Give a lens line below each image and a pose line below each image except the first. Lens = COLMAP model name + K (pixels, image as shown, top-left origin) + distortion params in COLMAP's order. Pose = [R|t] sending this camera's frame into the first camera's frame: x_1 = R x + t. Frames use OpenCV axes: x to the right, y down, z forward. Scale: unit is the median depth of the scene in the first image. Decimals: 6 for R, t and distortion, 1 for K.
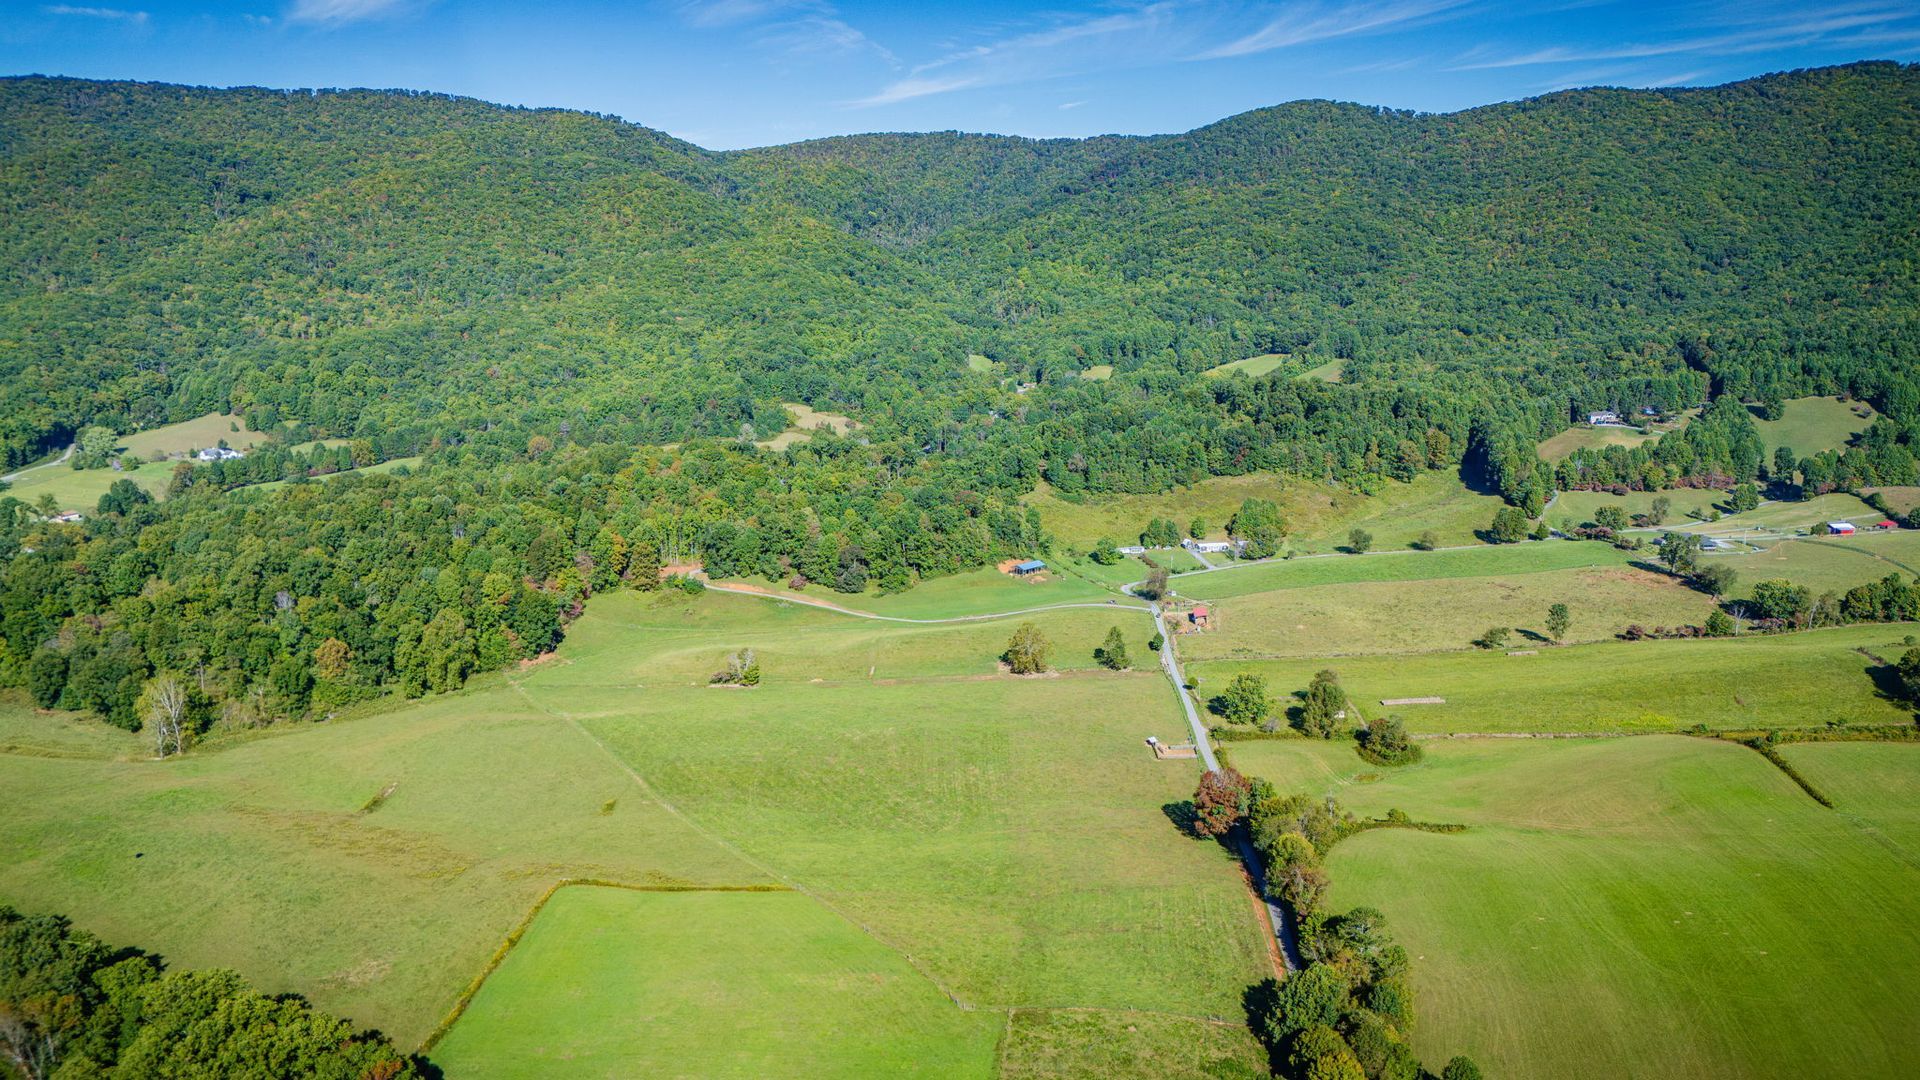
lens RADIAL K [[1409.0, 0, 951.2], [0, 1409.0, 539.9], [0, 0, 1]] dist [0.079749, -0.087796]
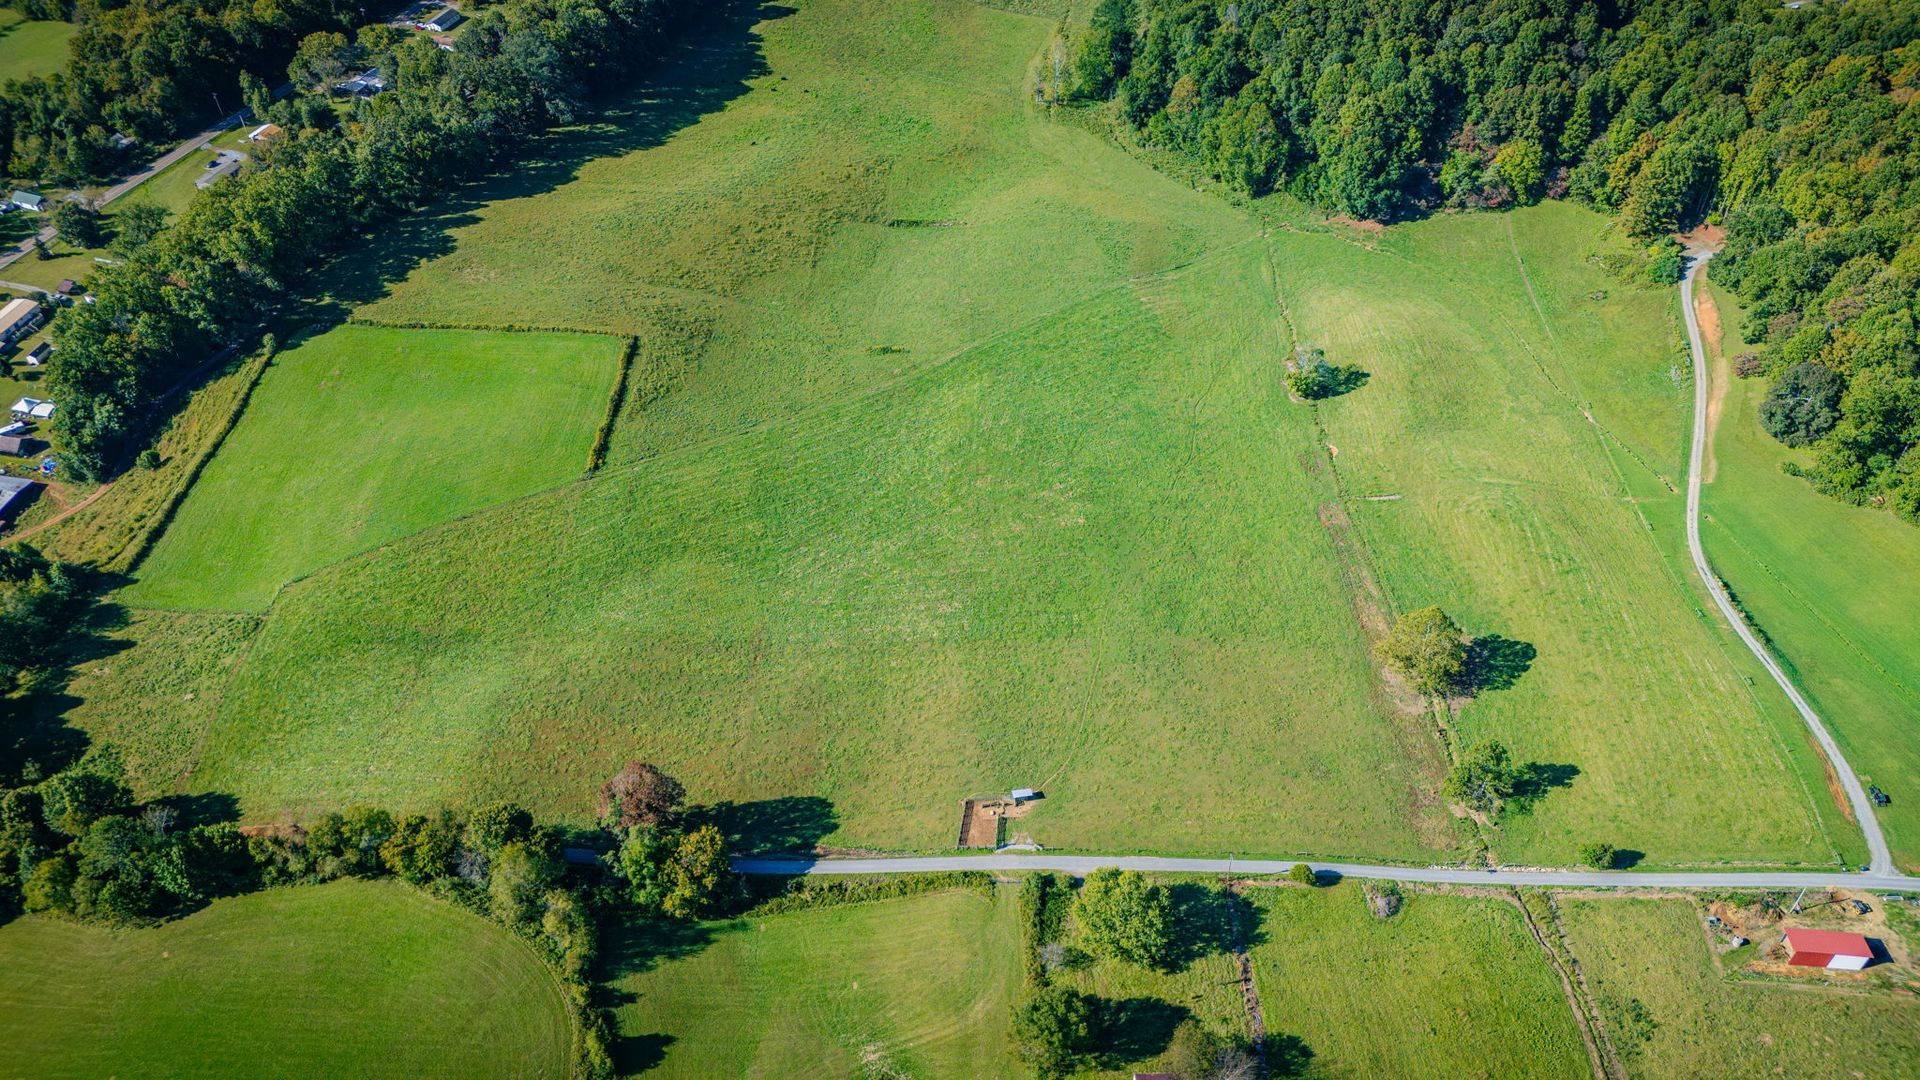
lens RADIAL K [[1409.0, 0, 953.3], [0, 1409.0, 538.7], [0, 0, 1]] dist [0.079749, -0.087796]
pose [[0.032557, 0.688316, -0.724680, 0.362301], [-0.210056, 0.713583, 0.668338, -0.247012], [0.977147, 0.130464, 0.167817, 0.590068]]
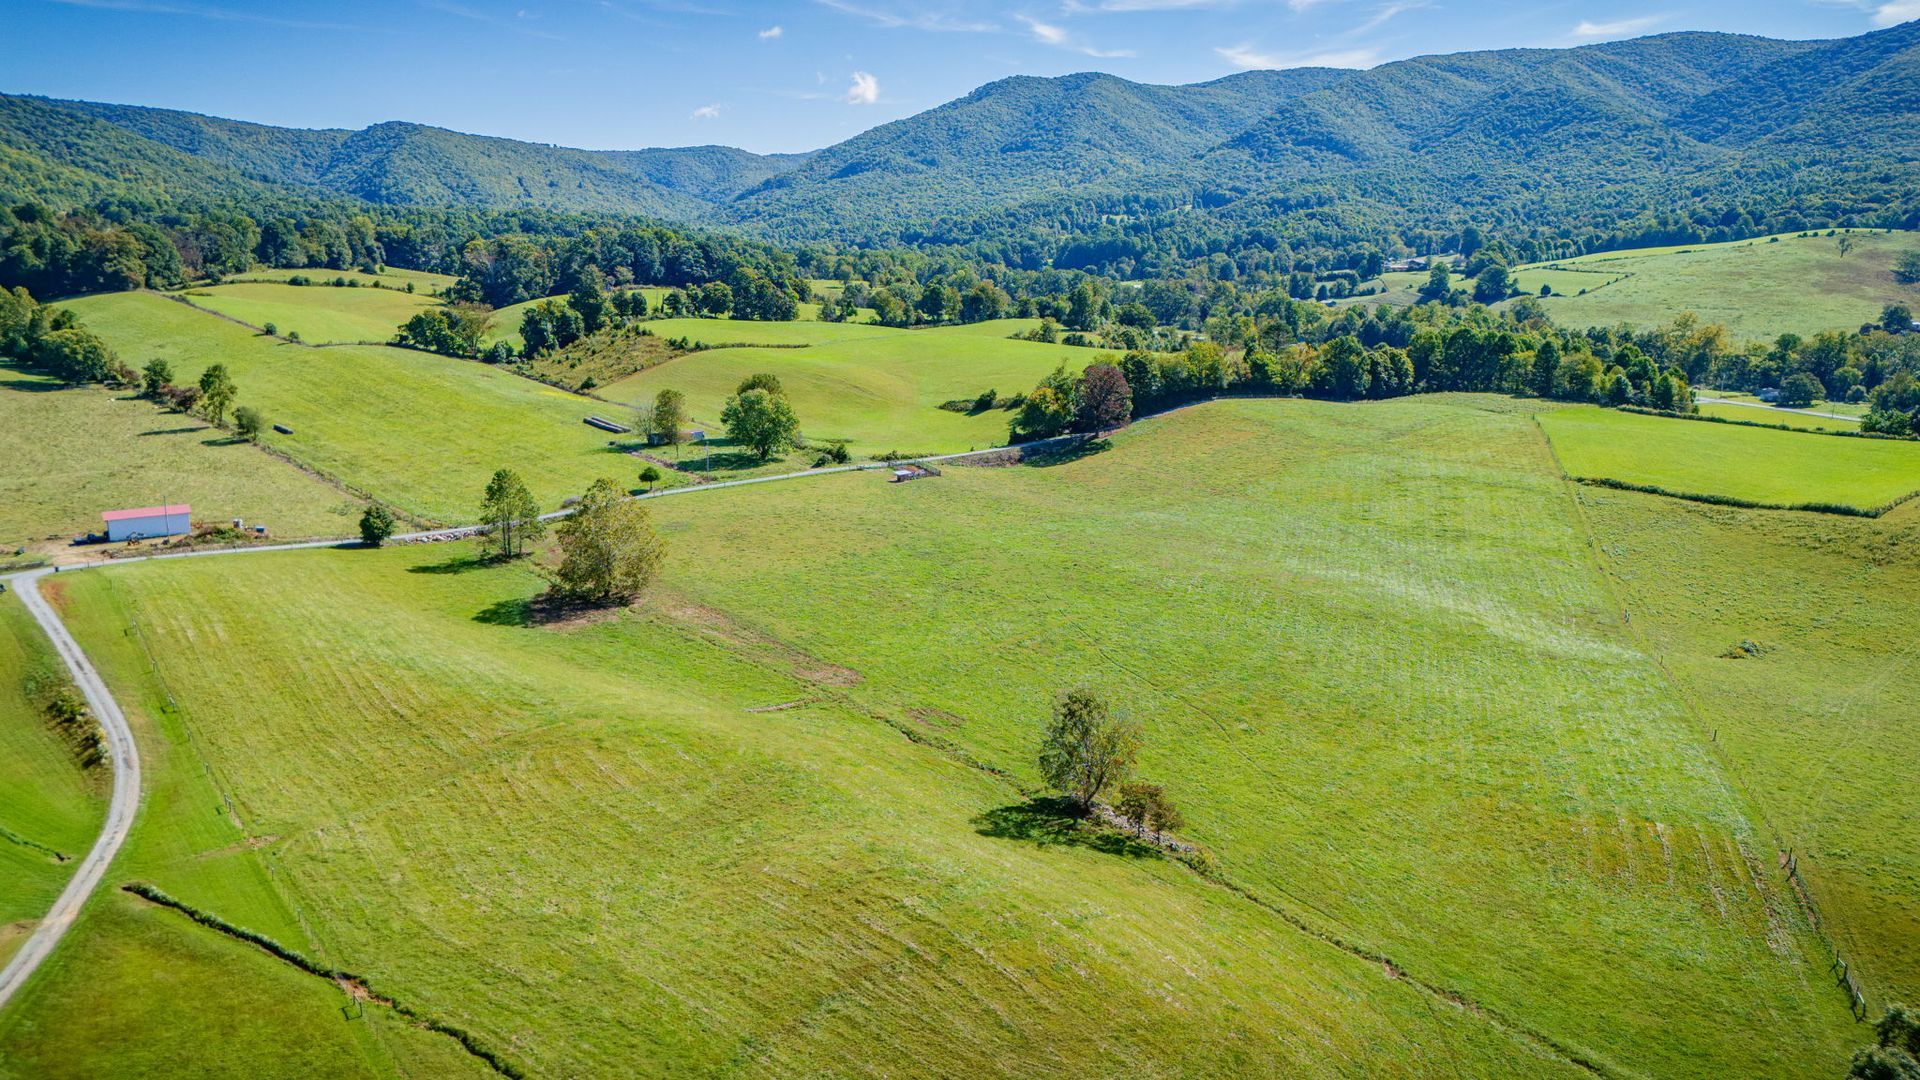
lens RADIAL K [[1409.0, 0, 958.4], [0, 1409.0, 546.3], [0, 0, 1]] dist [0.079749, -0.087796]
pose [[-0.656304, -0.157094, 0.737961, -0.280227], [0.168418, 0.922902, 0.346246, -0.044290], [-0.735460, 0.351529, -0.579246, 0.975040]]
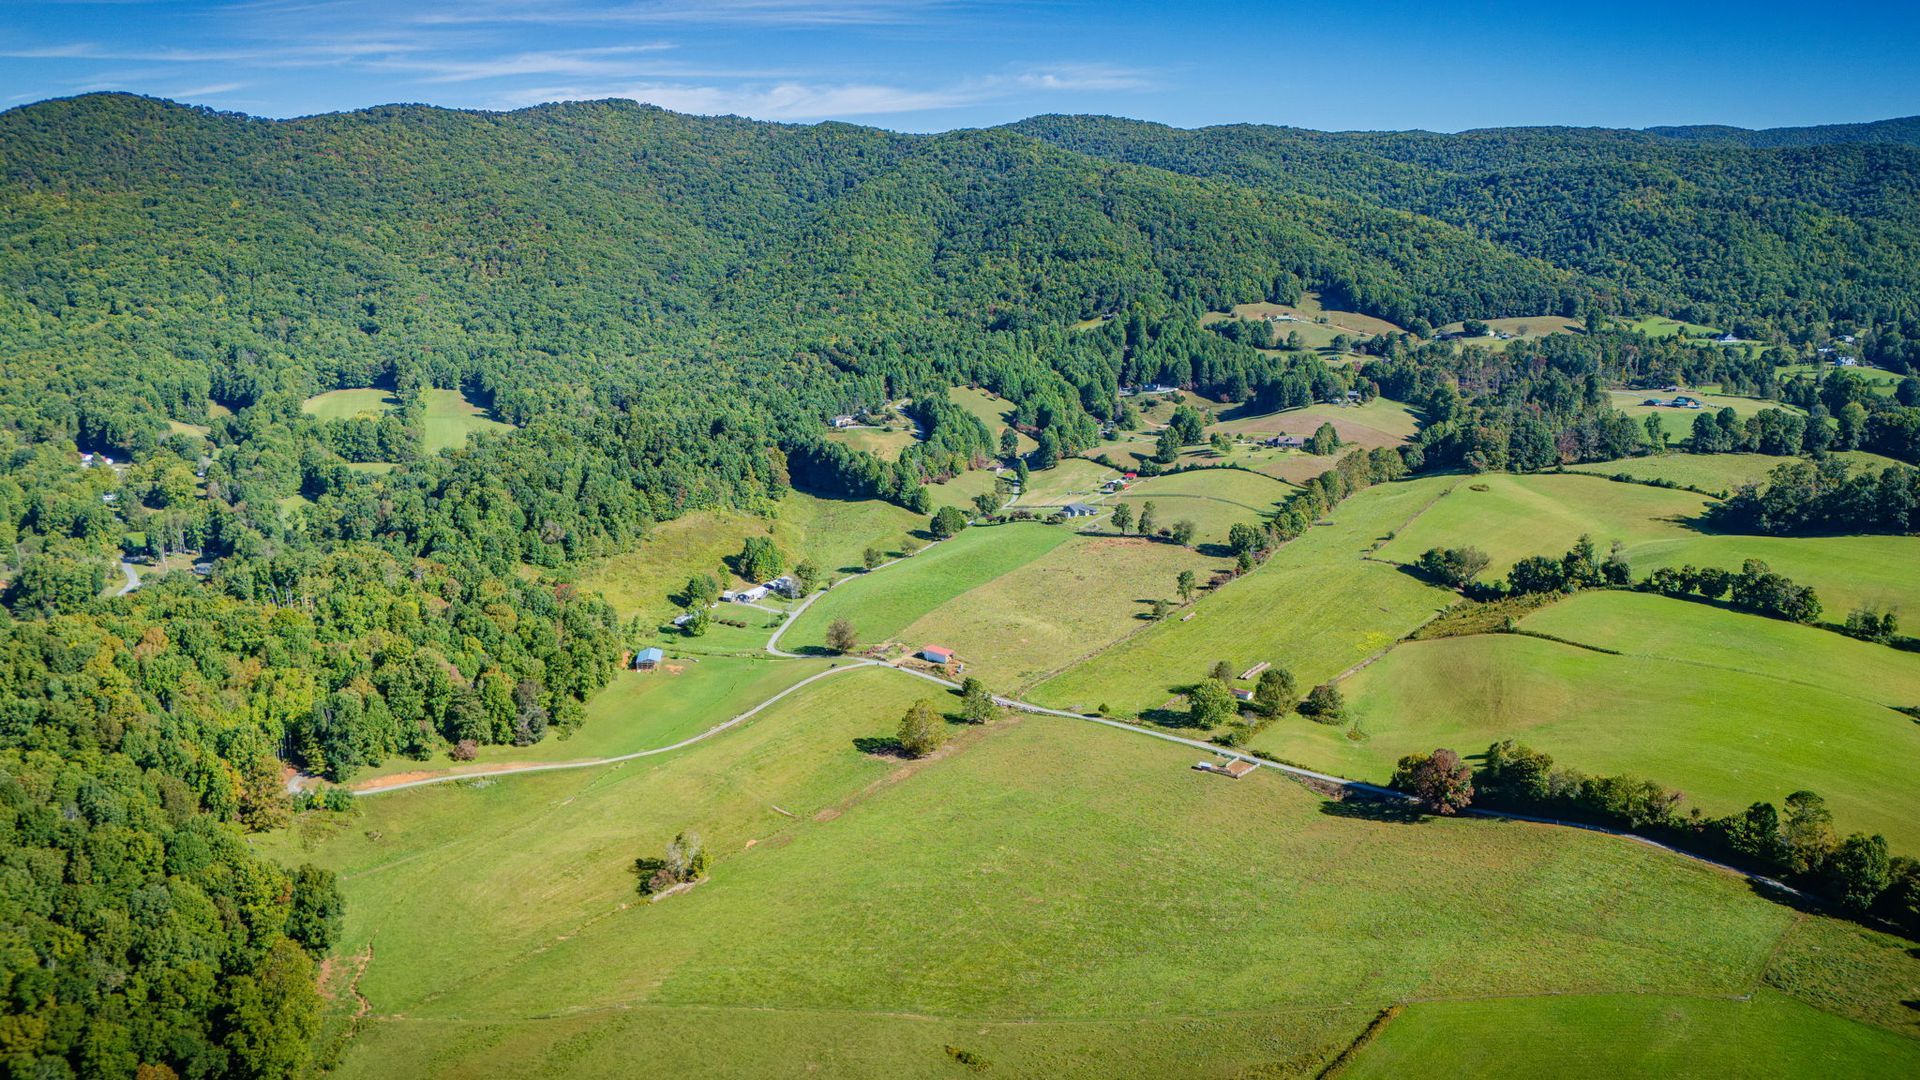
lens RADIAL K [[1409.0, 0, 954.5], [0, 1409.0, 541.6], [0, 0, 1]] dist [0.079749, -0.087796]
pose [[0.608105, -0.170673, 0.775293, -0.509807], [0.174246, 0.981496, 0.079396, -0.090071], [-0.774498, 0.086810, 0.626592, 0.337491]]
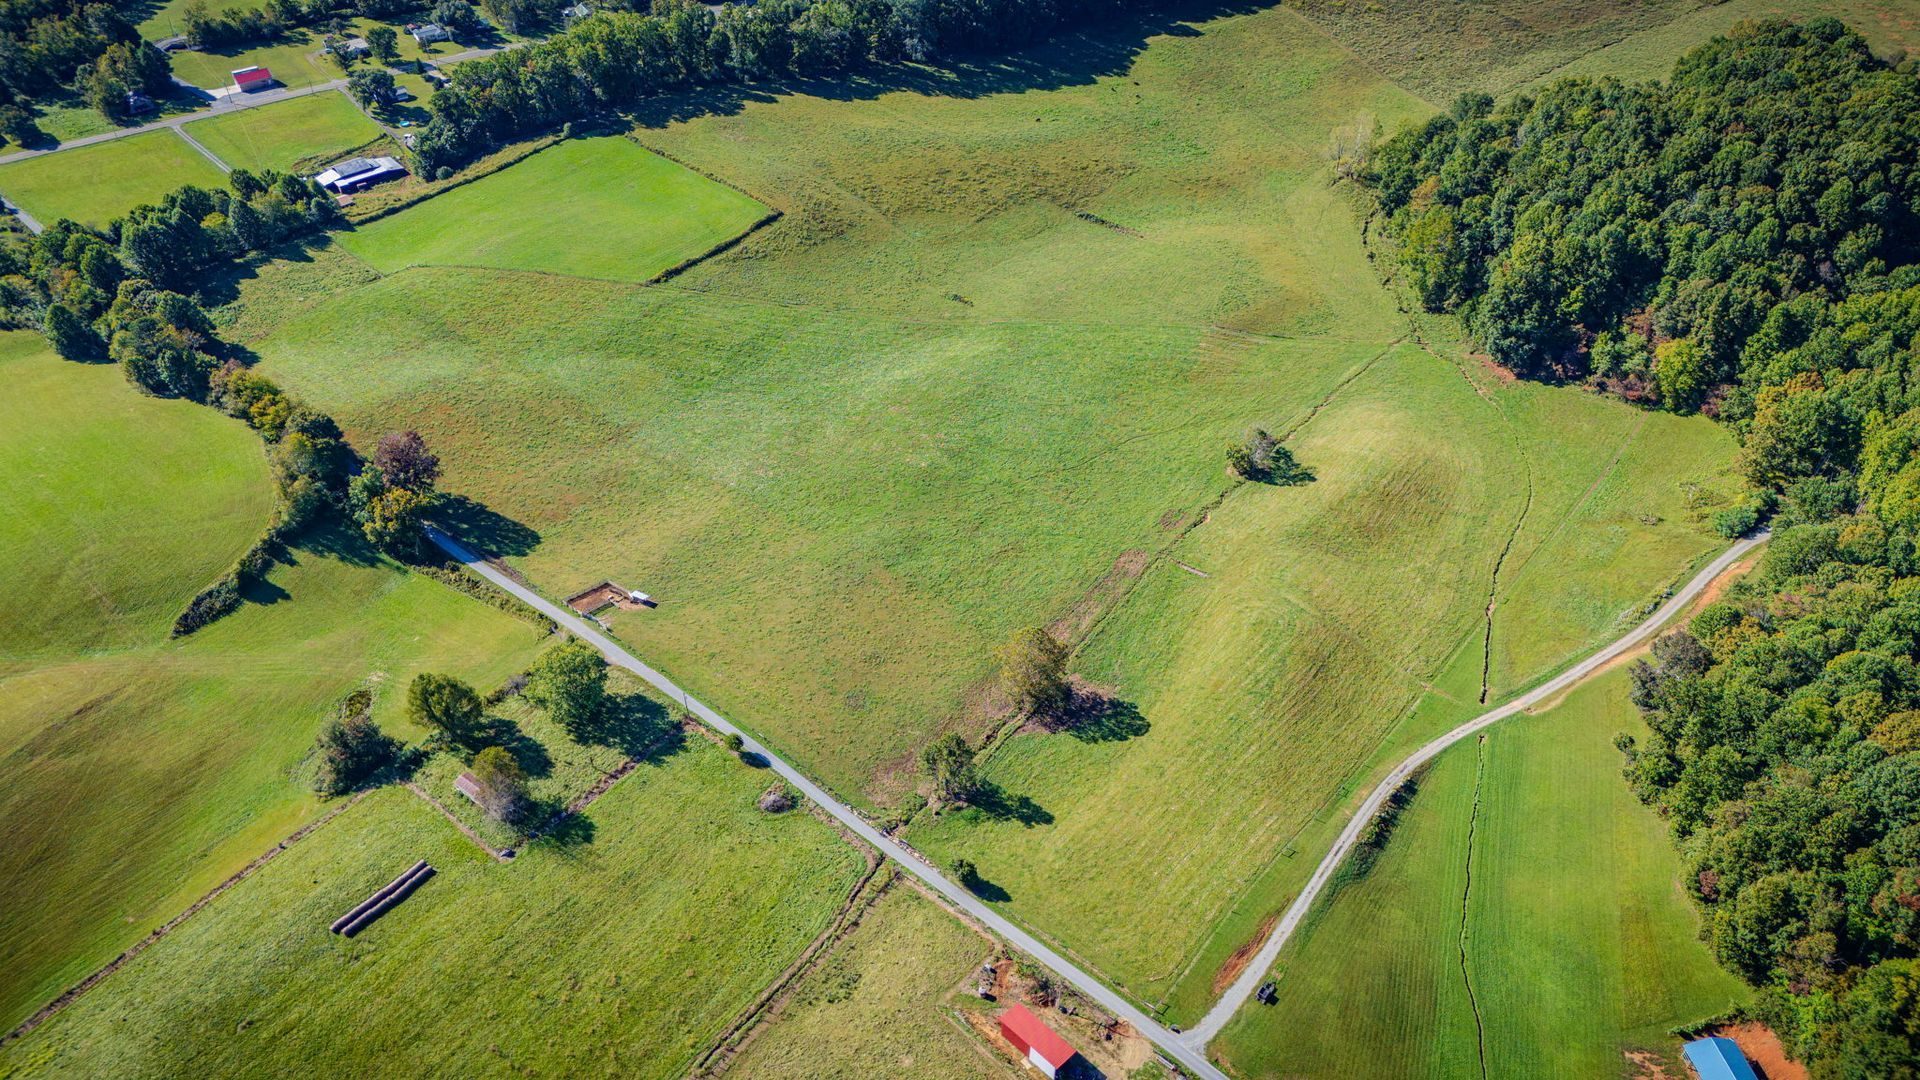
lens RADIAL K [[1409.0, 0, 952.3], [0, 1409.0, 537.0], [0, 0, 1]] dist [0.079749, -0.087796]
pose [[-0.595868, 0.531190, -0.602311, 0.333955], [-0.168496, 0.650613, 0.740481, -0.322363], [0.785207, 0.542716, -0.298176, 0.930356]]
